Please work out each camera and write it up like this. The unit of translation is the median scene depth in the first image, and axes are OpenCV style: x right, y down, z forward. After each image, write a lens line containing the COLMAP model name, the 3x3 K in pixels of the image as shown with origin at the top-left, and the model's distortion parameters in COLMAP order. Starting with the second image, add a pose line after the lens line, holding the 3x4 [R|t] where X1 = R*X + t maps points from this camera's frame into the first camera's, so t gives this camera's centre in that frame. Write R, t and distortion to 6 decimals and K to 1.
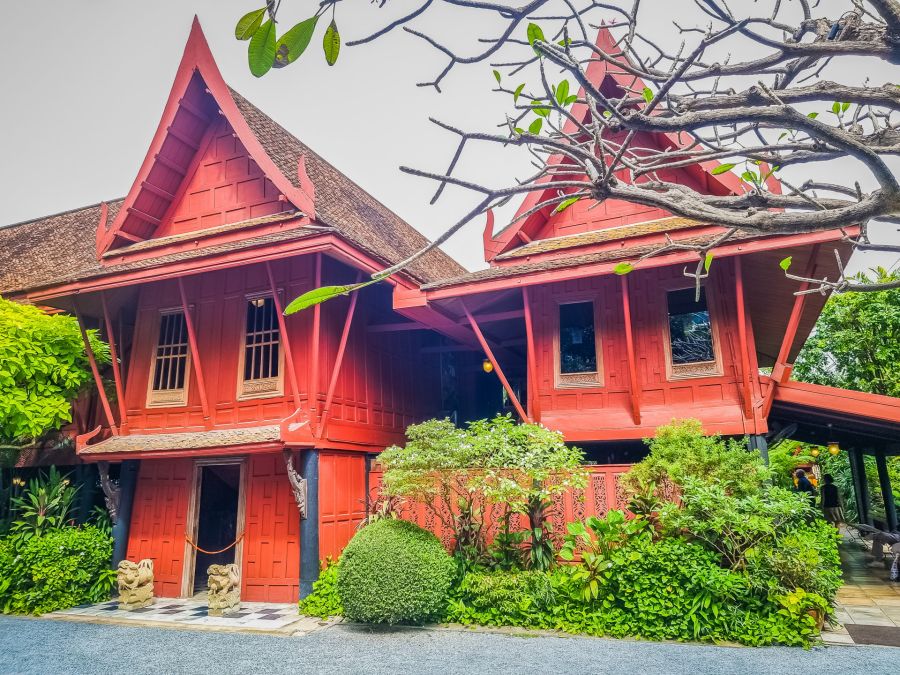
lens RADIAL K [[625.8, 0, 450.0], [0, 625.8, 337.5], [0, 0, 1]] dist [0.004818, 0.001920]
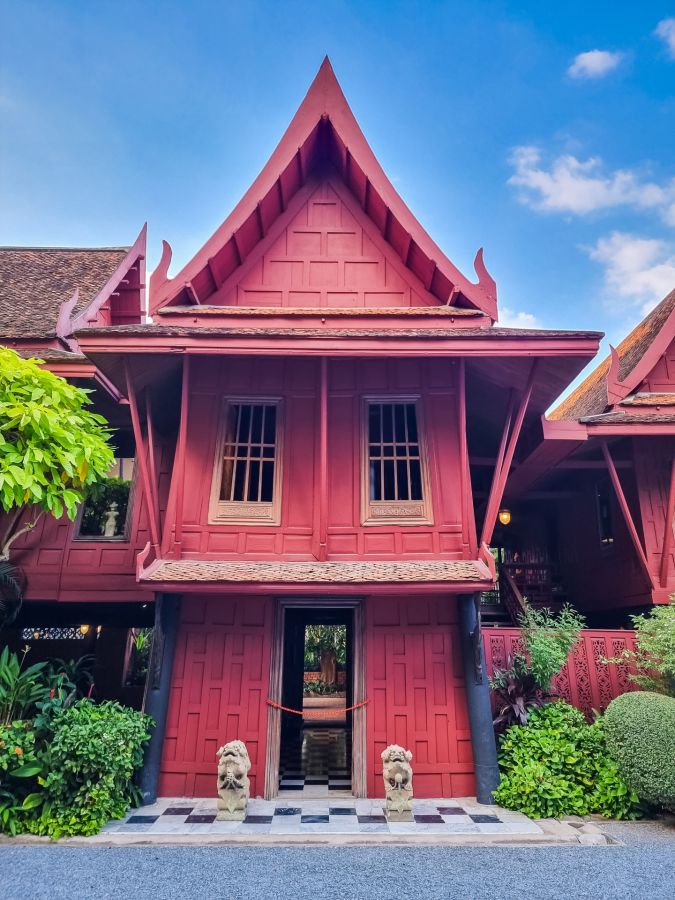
lens RADIAL K [[625.8, 0, 339.1], [0, 625.8, 425.9], [0, 0, 1]] dist [0.004818, 0.001920]
pose [[0.923424, 0.154130, 0.351471, -0.638162], [-0.113602, 0.984546, -0.133283, 0.083060], [-0.366582, 0.083149, 0.926663, 0.265646]]
